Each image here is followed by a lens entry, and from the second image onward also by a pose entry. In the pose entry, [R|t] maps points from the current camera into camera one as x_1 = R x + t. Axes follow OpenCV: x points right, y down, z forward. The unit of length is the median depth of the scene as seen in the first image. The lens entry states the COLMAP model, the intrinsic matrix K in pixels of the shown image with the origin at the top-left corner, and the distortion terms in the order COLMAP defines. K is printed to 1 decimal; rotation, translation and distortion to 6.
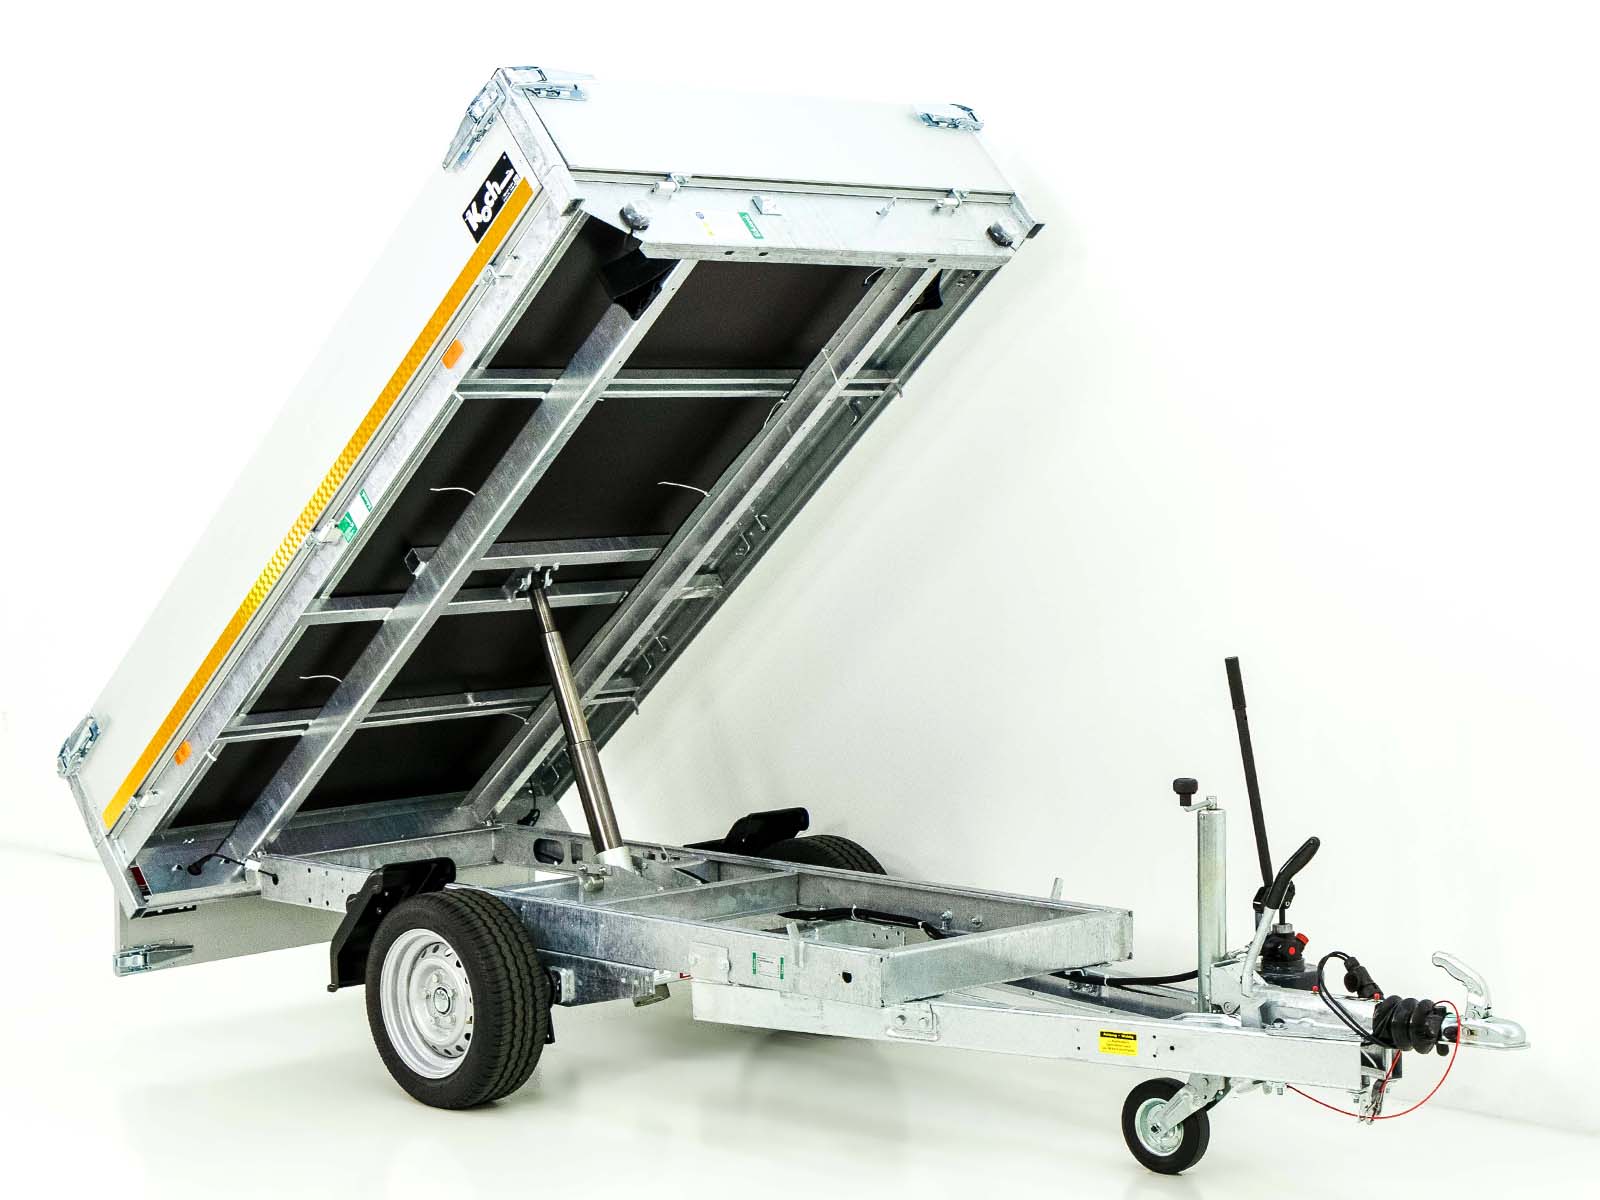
lens RADIAL K [[2166.4, 0, 800.0], [0, 2166.4, 600.0], [0, 0, 1]] dist [-0.024388, -0.026852]
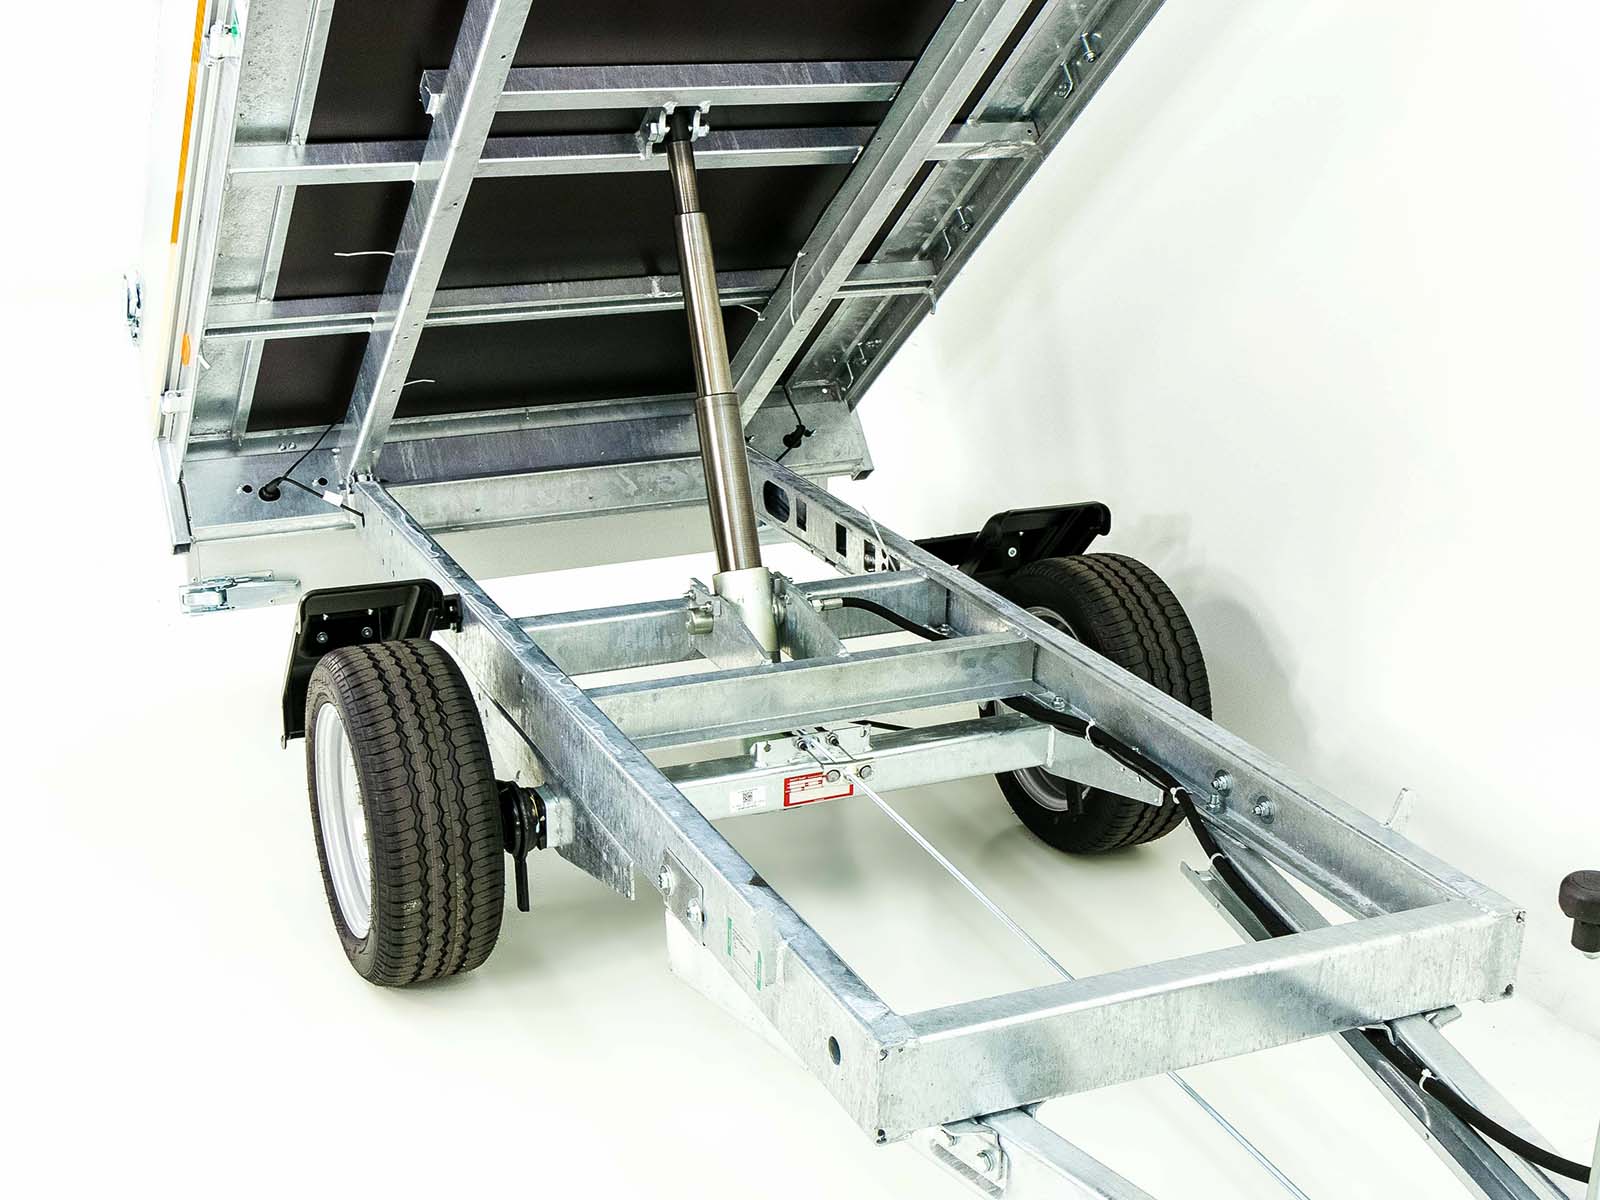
lens RADIAL K [[1985.6, 0, 800.0], [0, 1985.6, 600.0], [0, 0, 1]] dist [0.005275, 0.009174]
pose [[0.950799, 0.131564, -0.280486, 0.091613], [-0.055215, 0.962818, 0.264447, -0.030951], [0.304849, -0.235949, 0.922711, 0.436570]]
